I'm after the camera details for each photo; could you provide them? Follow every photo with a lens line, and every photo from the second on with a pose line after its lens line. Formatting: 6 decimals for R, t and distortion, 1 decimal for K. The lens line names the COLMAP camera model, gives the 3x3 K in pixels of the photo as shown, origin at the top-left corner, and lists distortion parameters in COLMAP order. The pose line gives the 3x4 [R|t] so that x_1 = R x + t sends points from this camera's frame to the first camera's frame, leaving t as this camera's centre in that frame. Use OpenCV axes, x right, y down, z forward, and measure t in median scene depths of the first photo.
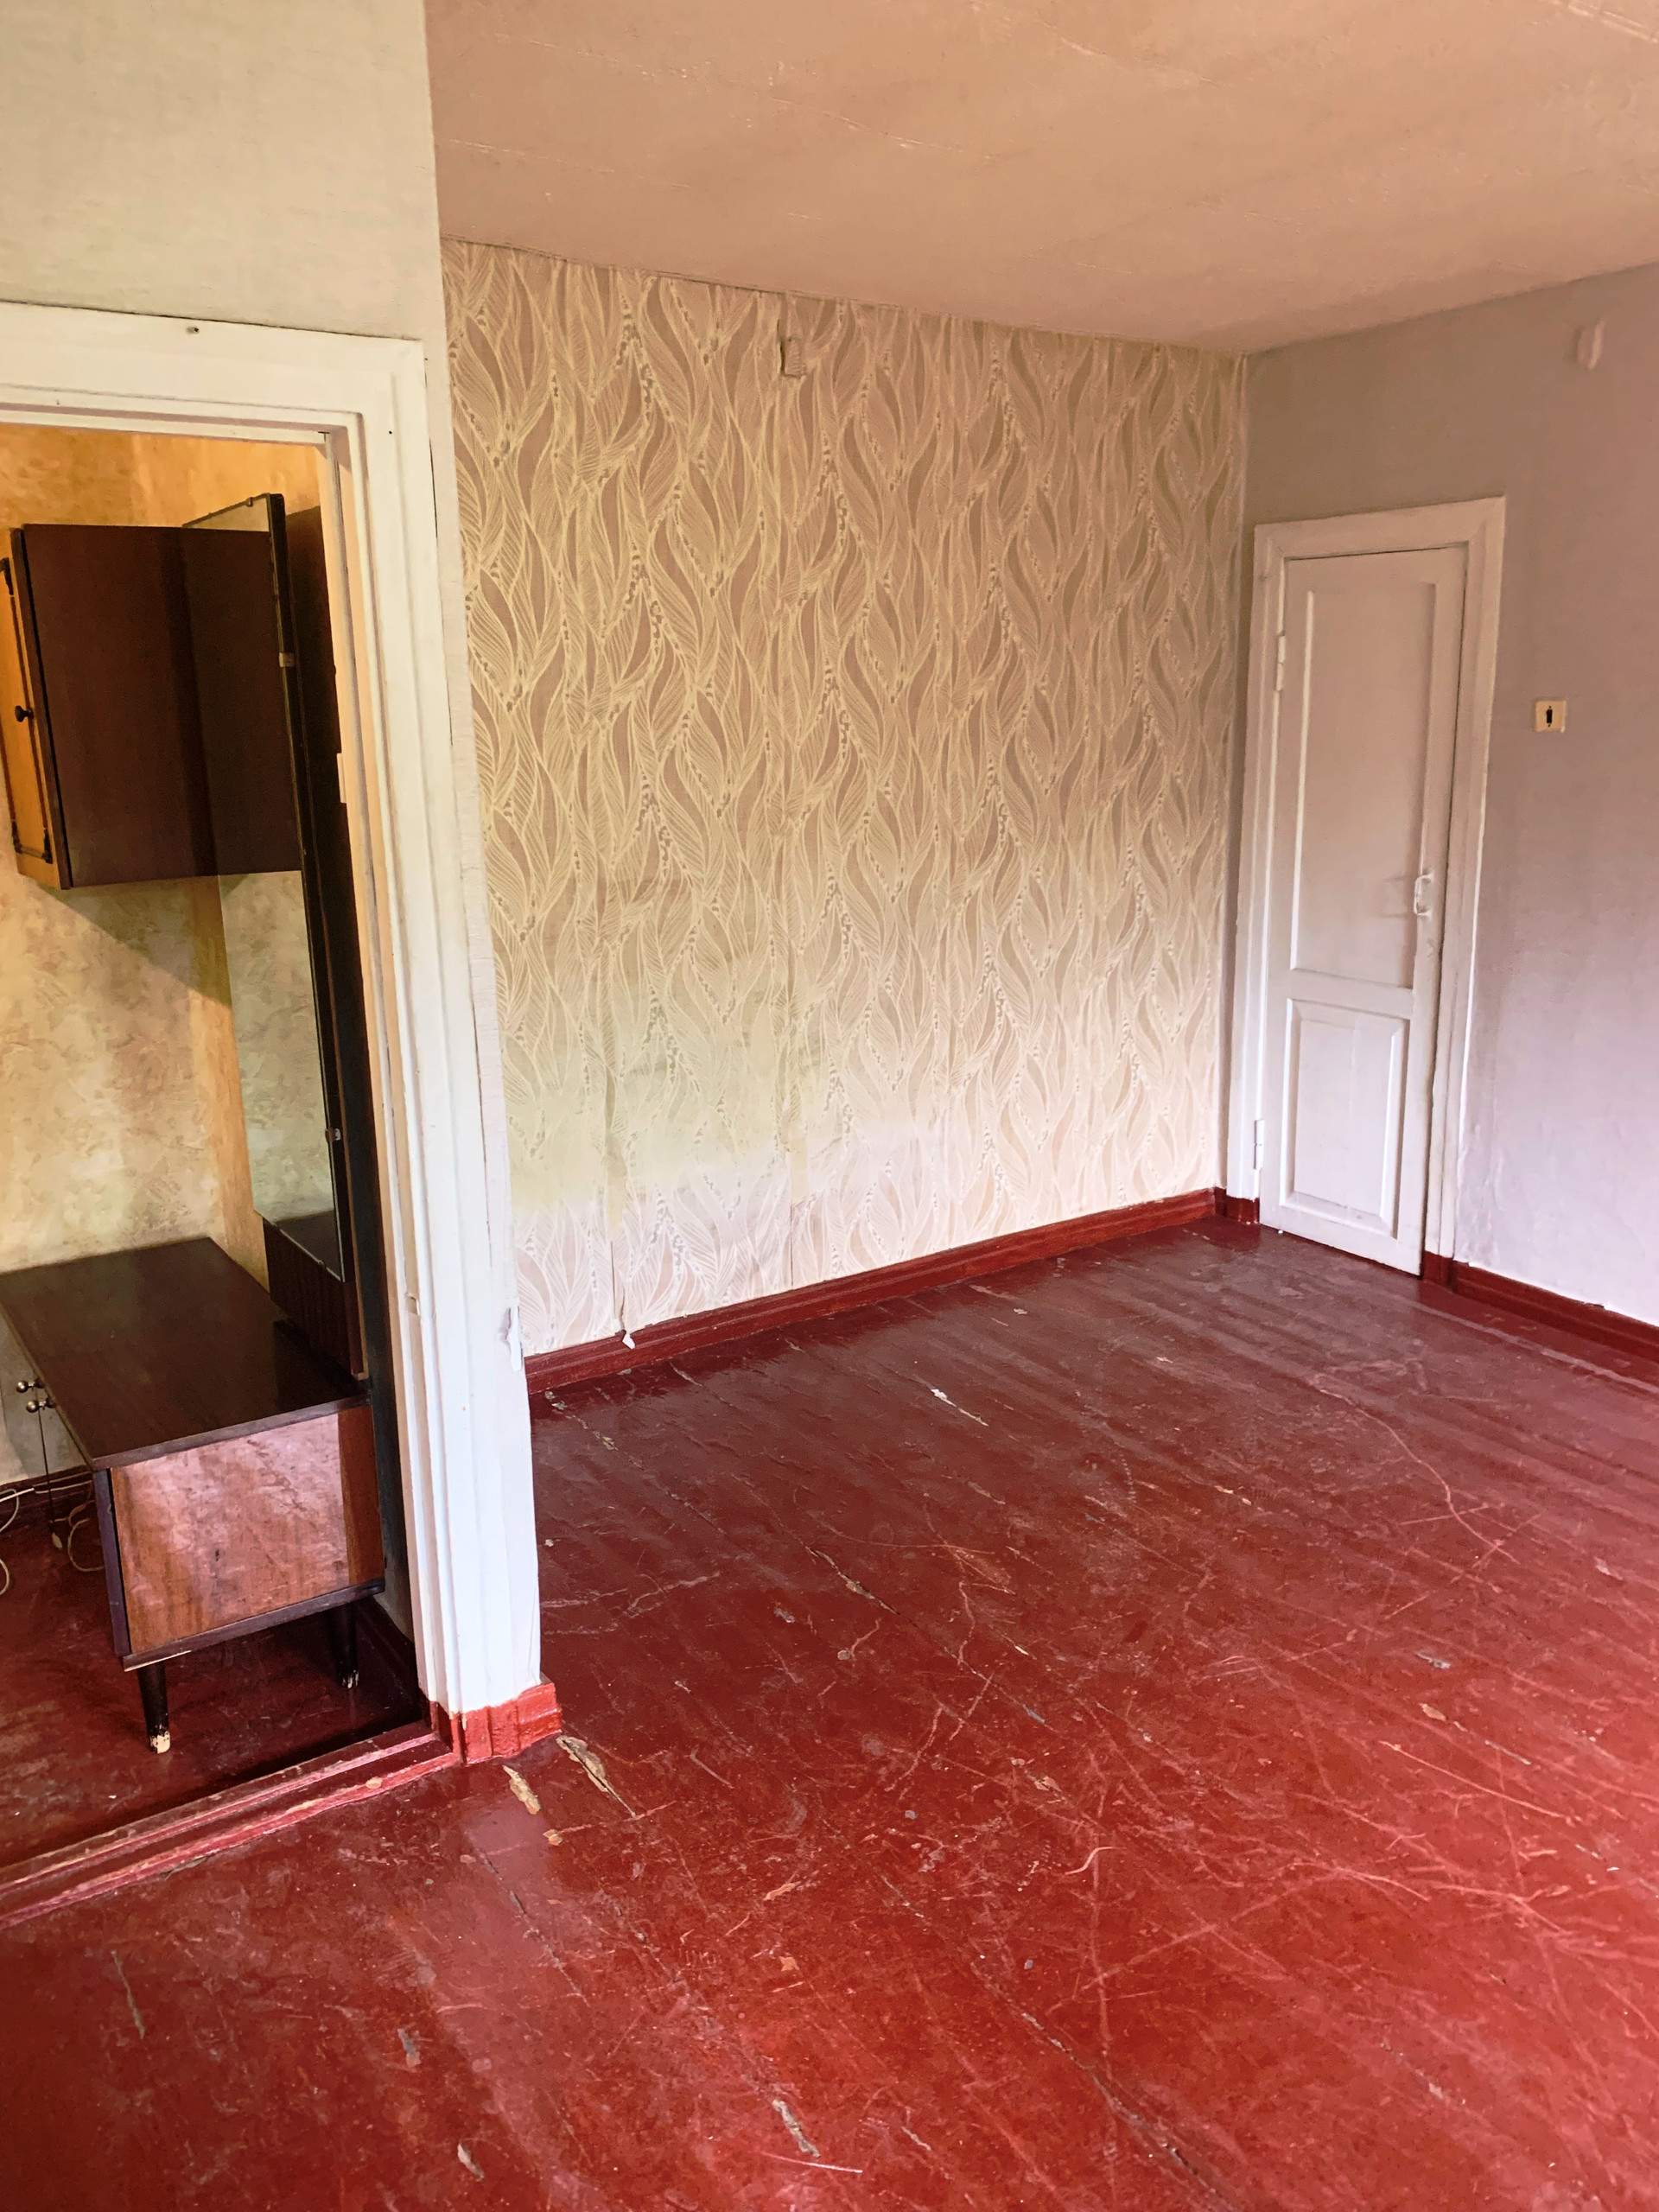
lens RADIAL K [[1685.2, 0, 830.5], [0, 1685.2, 1091.6], [0, 0, 1]] dist [0.039921, -0.038526]
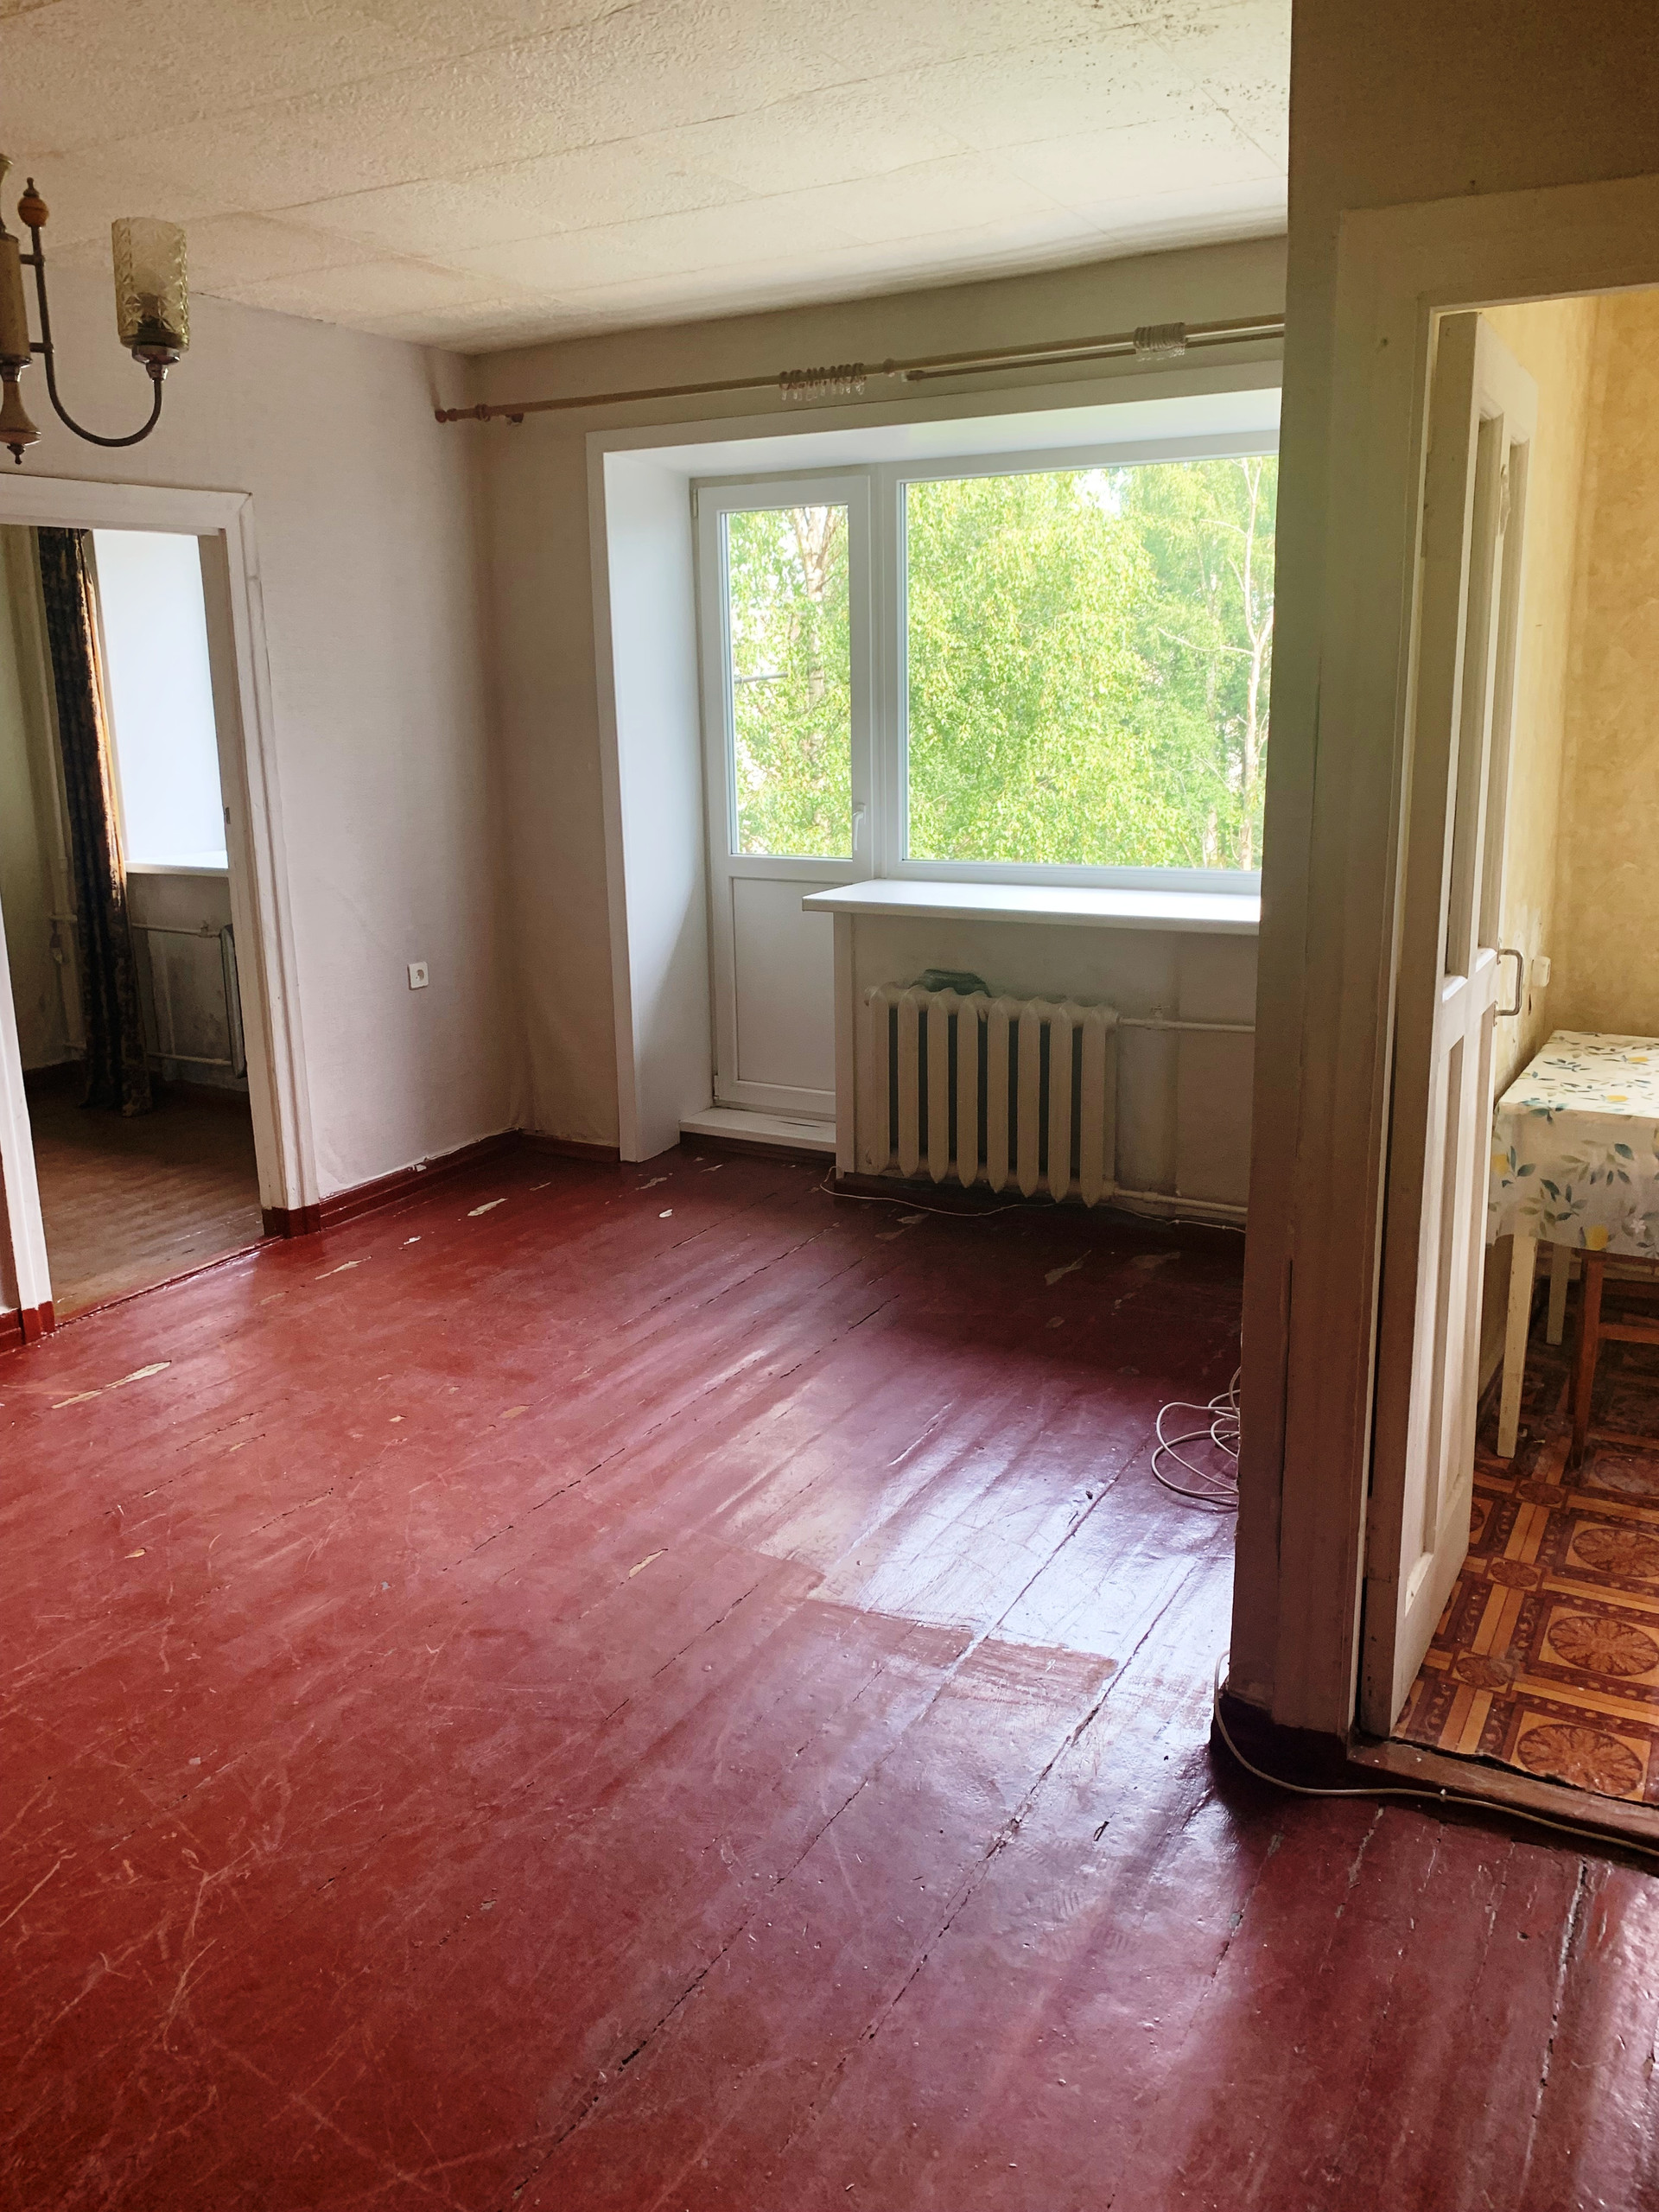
lens RADIAL K [[1685.2, 0, 830.5], [0, 1685.2, 1091.6], [0, 0, 1]] dist [0.039921, -0.038526]
pose [[-0.437559, -0.192392, 0.878366, -0.292932], [0.238085, 0.917190, 0.319497, -0.093433], [-0.867097, 0.348925, -0.355520, 0.490333]]
